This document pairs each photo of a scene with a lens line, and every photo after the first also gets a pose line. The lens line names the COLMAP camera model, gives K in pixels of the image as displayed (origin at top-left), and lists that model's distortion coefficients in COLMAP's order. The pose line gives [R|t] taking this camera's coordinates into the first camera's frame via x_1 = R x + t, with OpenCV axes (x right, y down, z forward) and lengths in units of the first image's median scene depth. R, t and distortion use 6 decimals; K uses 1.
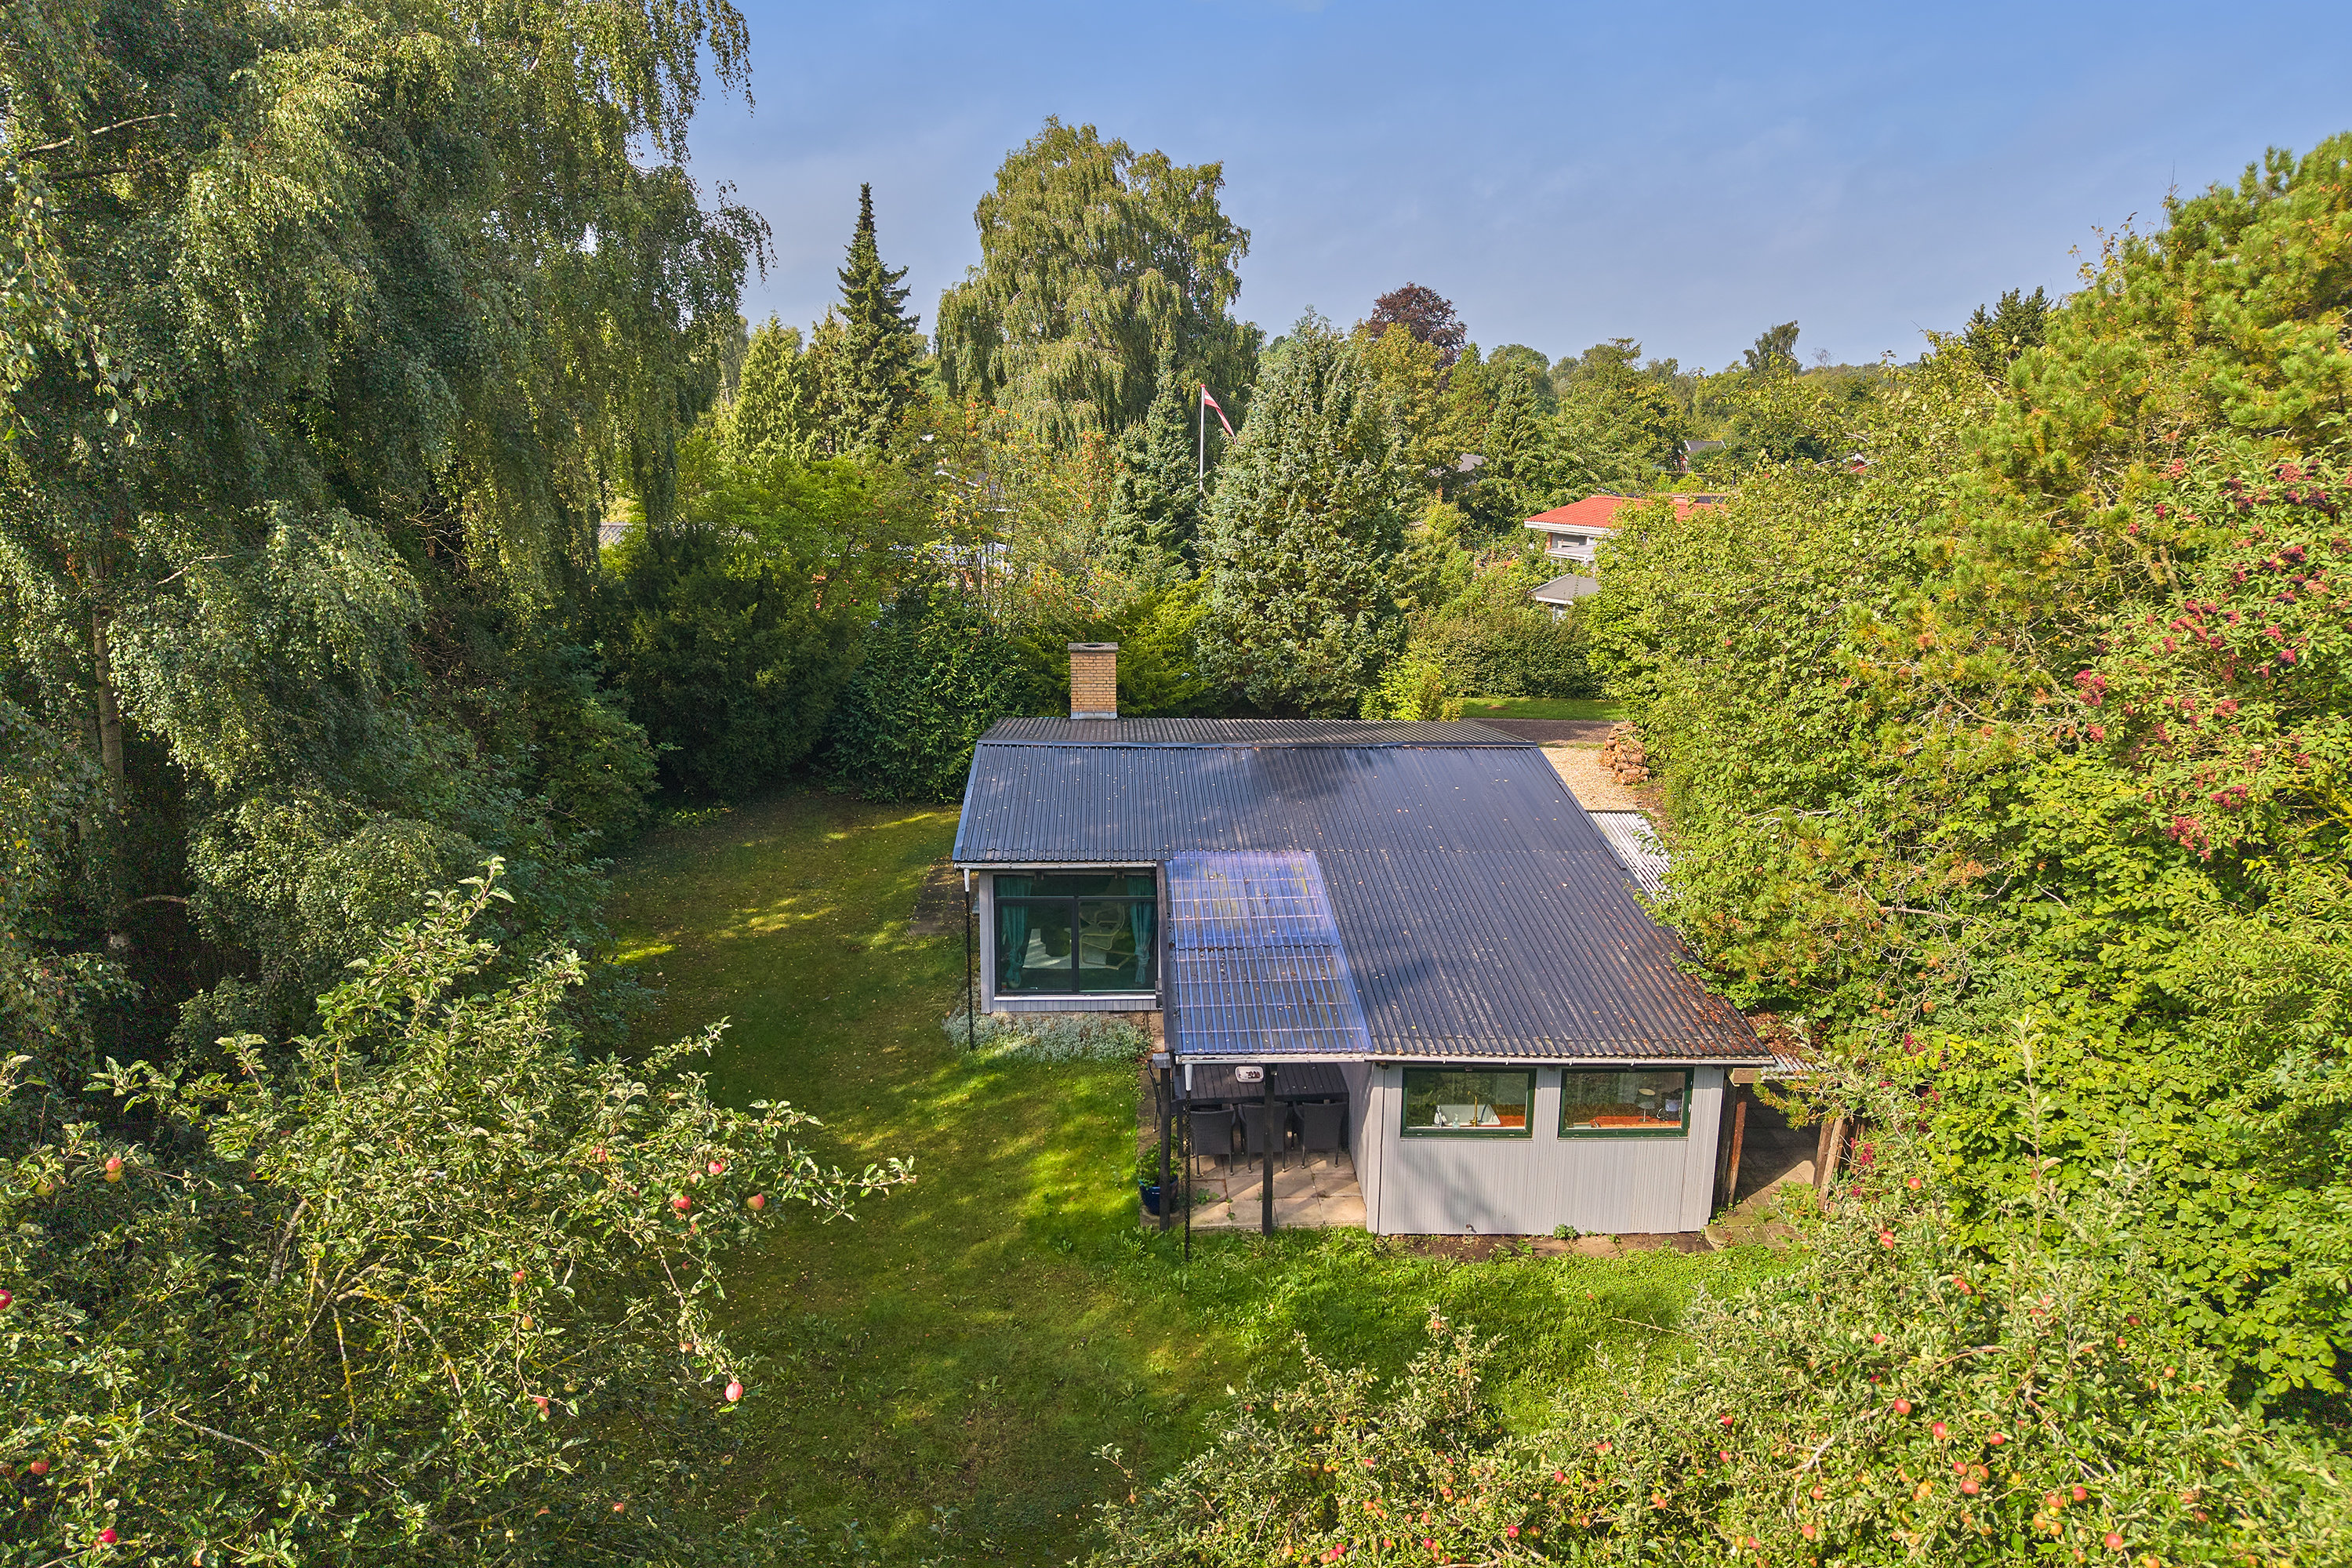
lens RADIAL K [[1511.0, 0, 1210.4], [0, 1511.0, 787.8], [0, 0, 1]] dist [-0.002257, -0.000852]
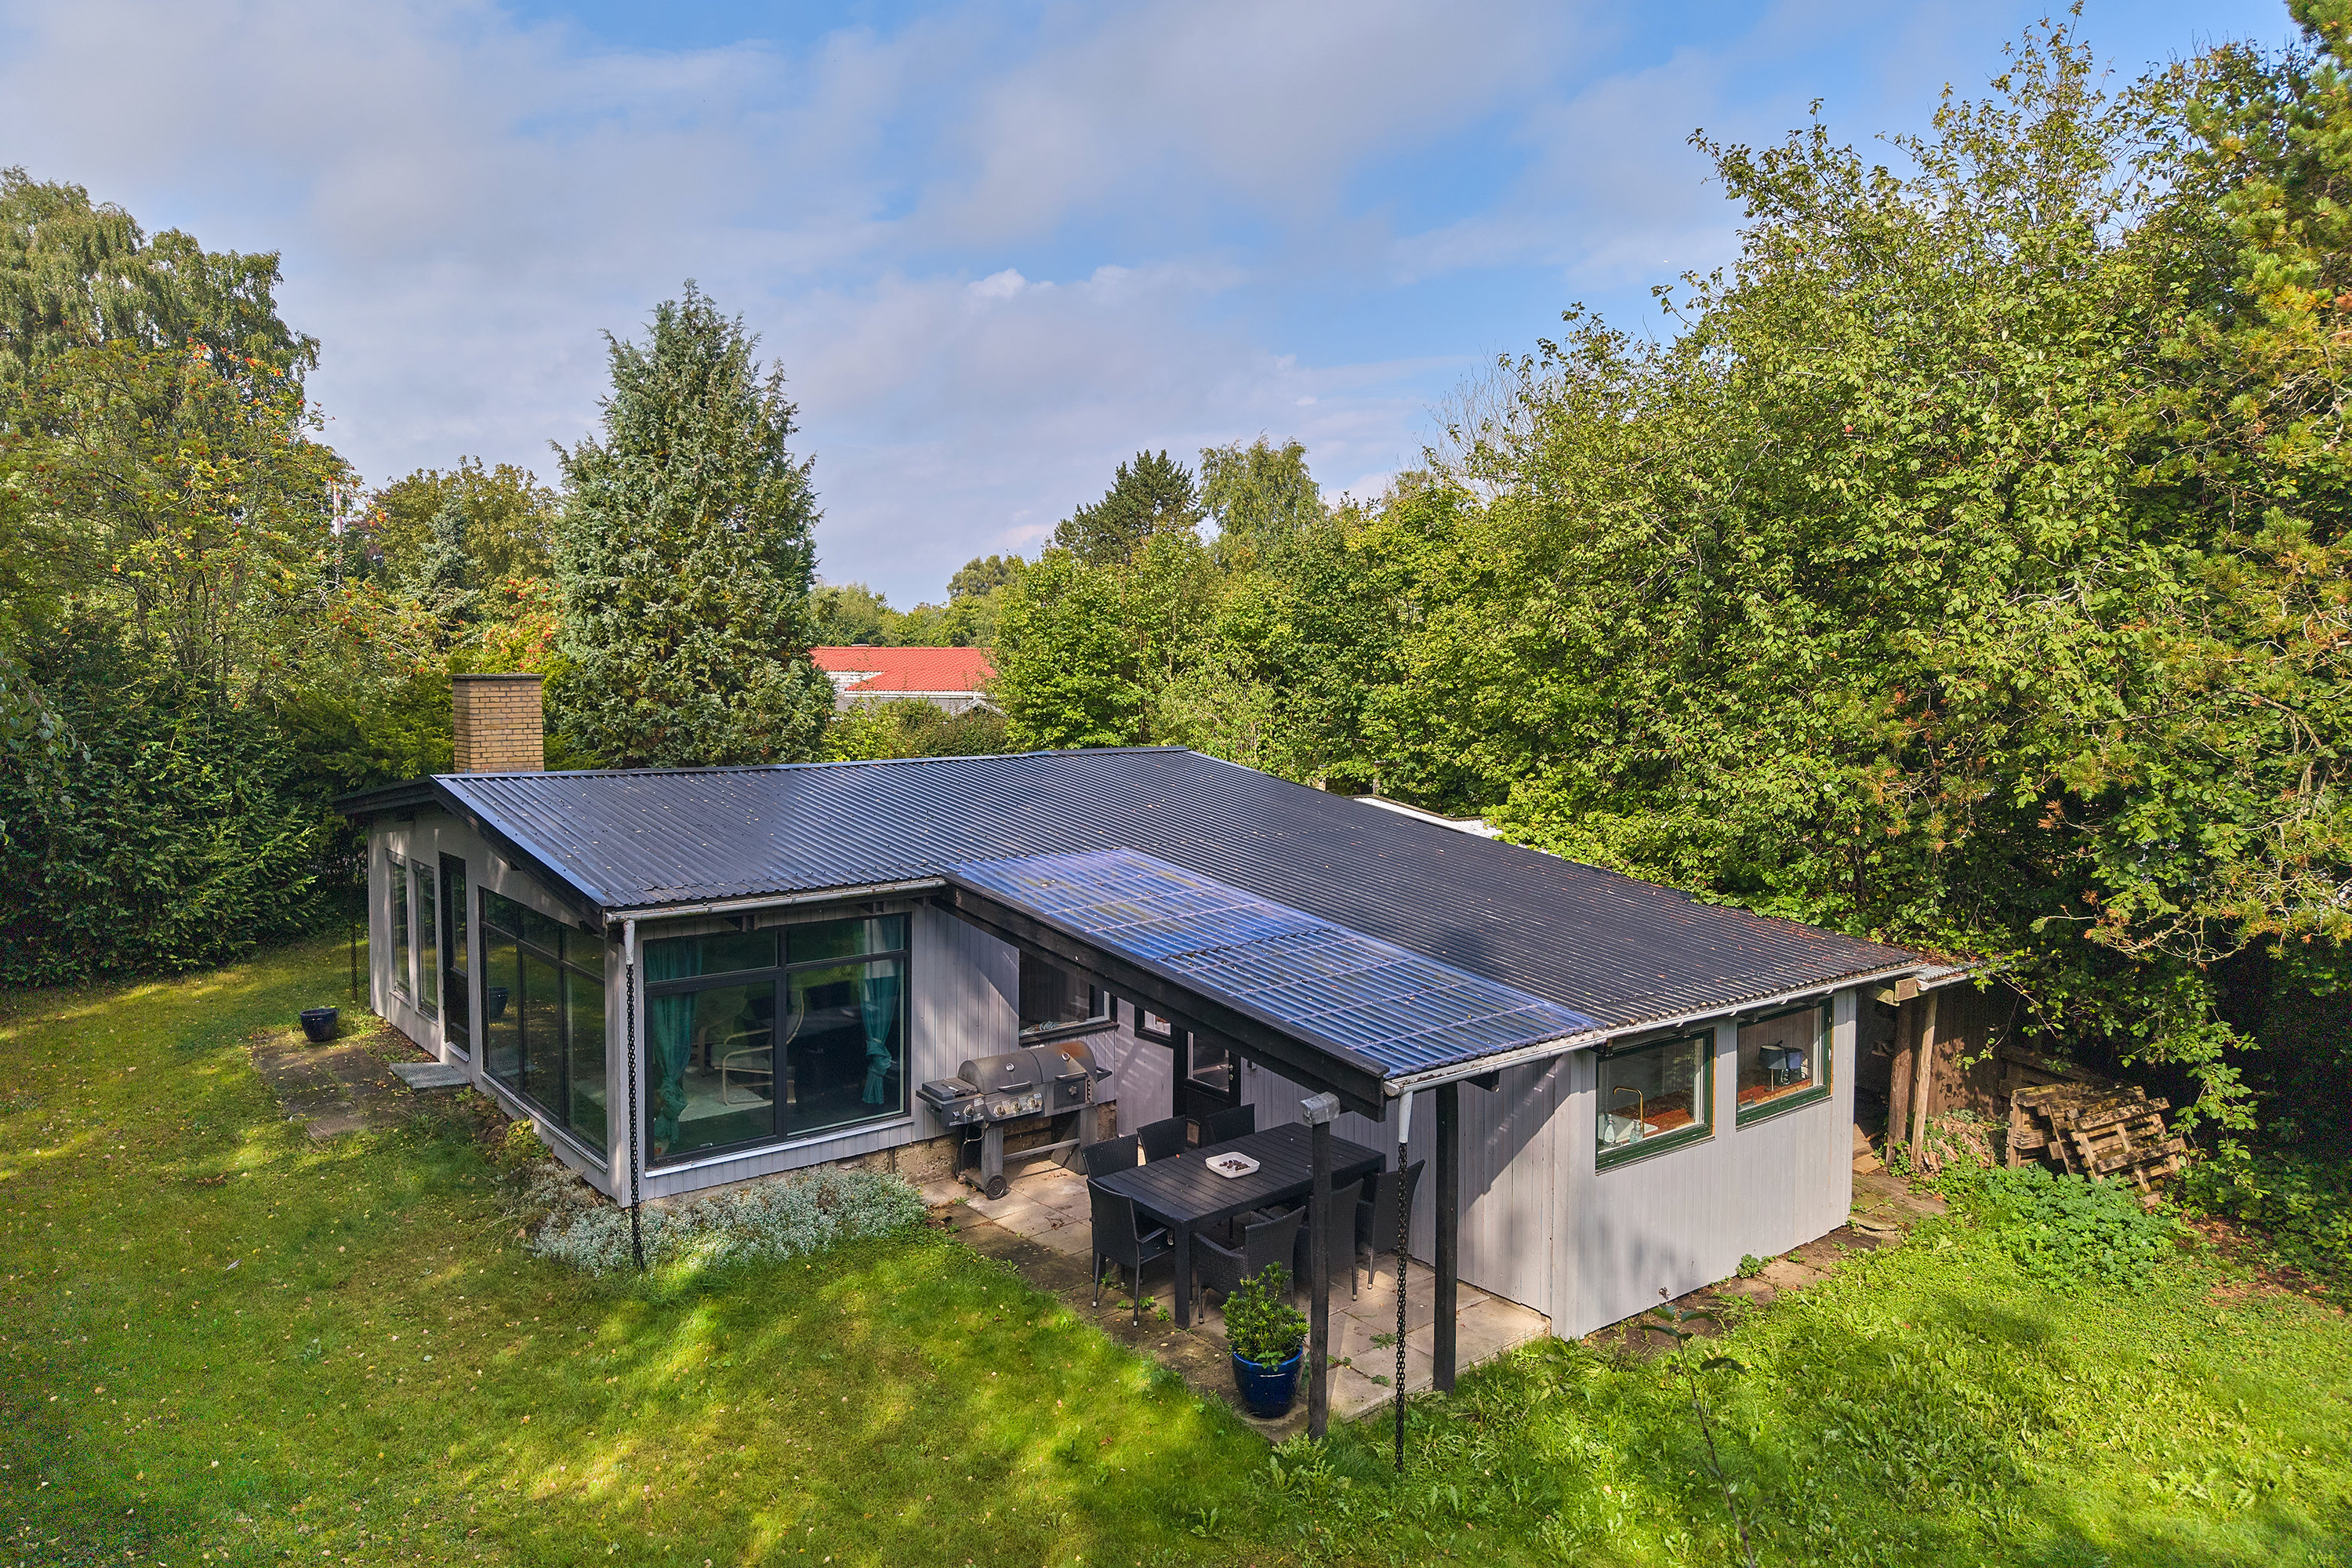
lens RADIAL K [[1566.0, 0, 1175.7], [0, 1566.0, 686.6], [0, 0, 1]] dist [-0.008571, -0.002100]
pose [[0.816481, -0.020488, 0.577009, -0.198594], [0.146165, 0.974151, -0.172238, 0.060571], [-0.558565, 0.224967, 0.798370, 0.263276]]
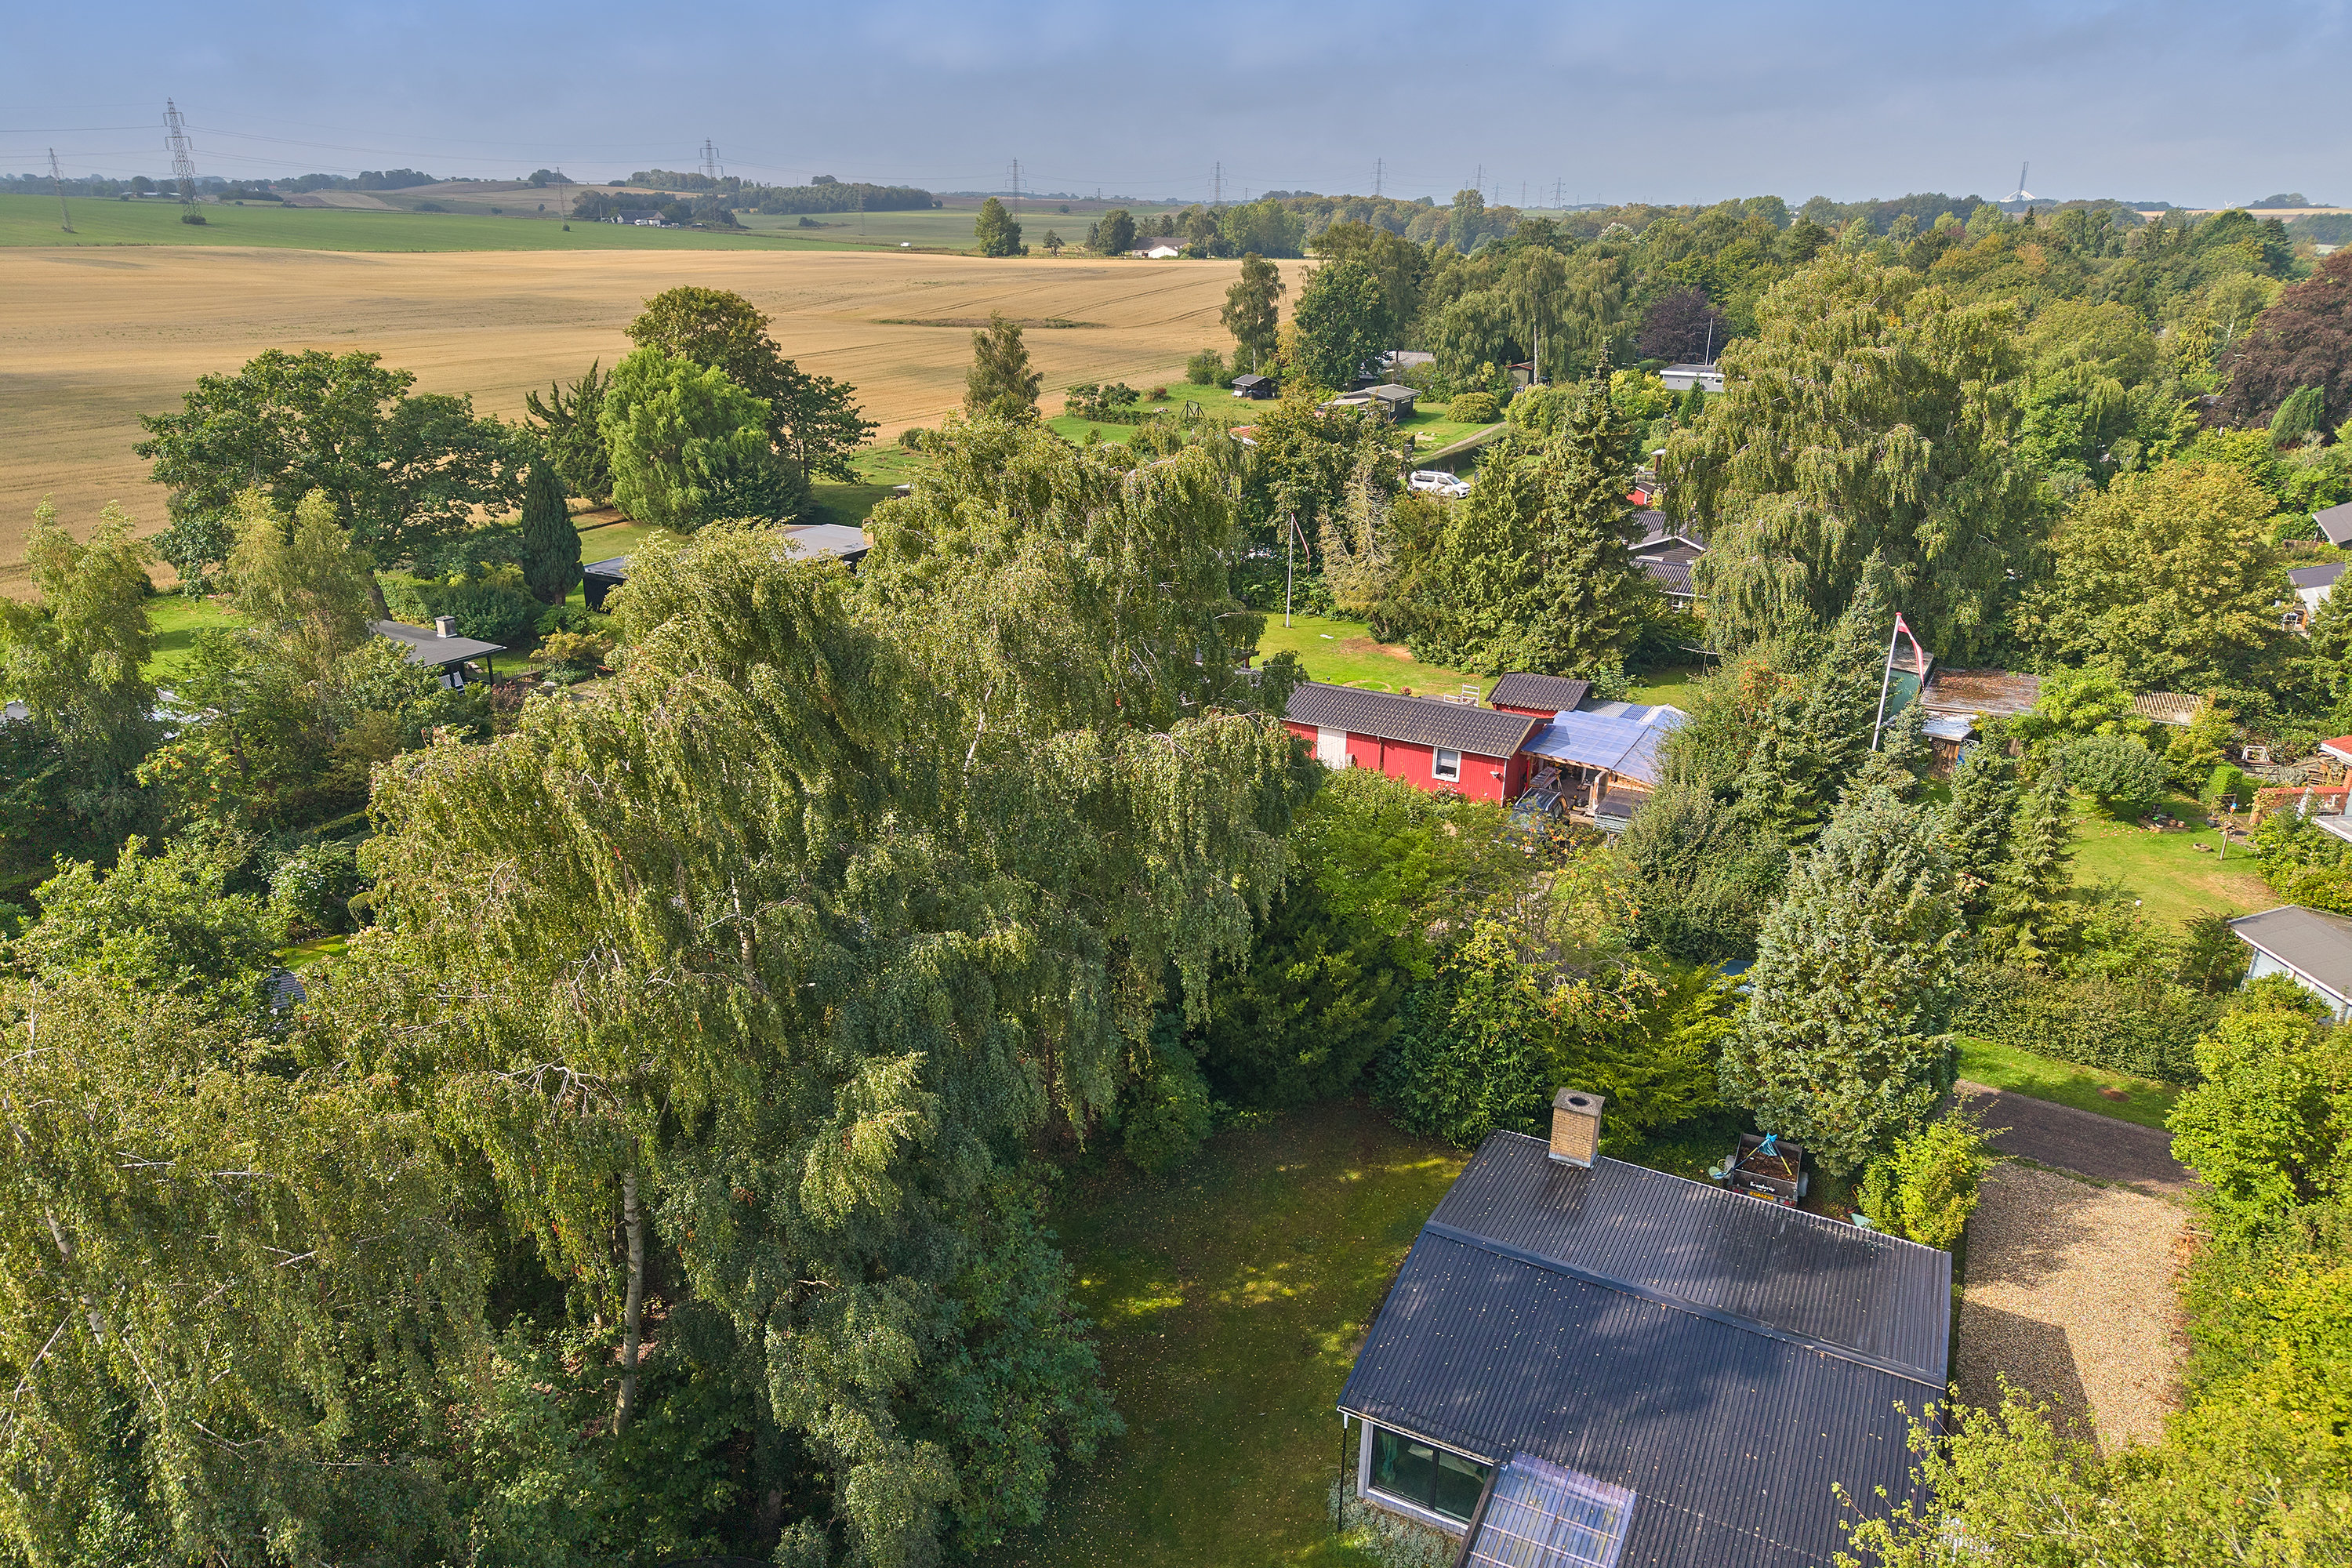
lens RADIAL K [[1511.0, 0, 1210.4], [0, 1511.0, 787.8], [0, 0, 1]] dist [-0.002257, -0.000852]
pose [[0.864426, 0.202595, -0.460134, 0.133385], [-0.150362, 0.977503, 0.147913, -0.388468], [0.479749, -0.058673, 0.875442, -0.090213]]
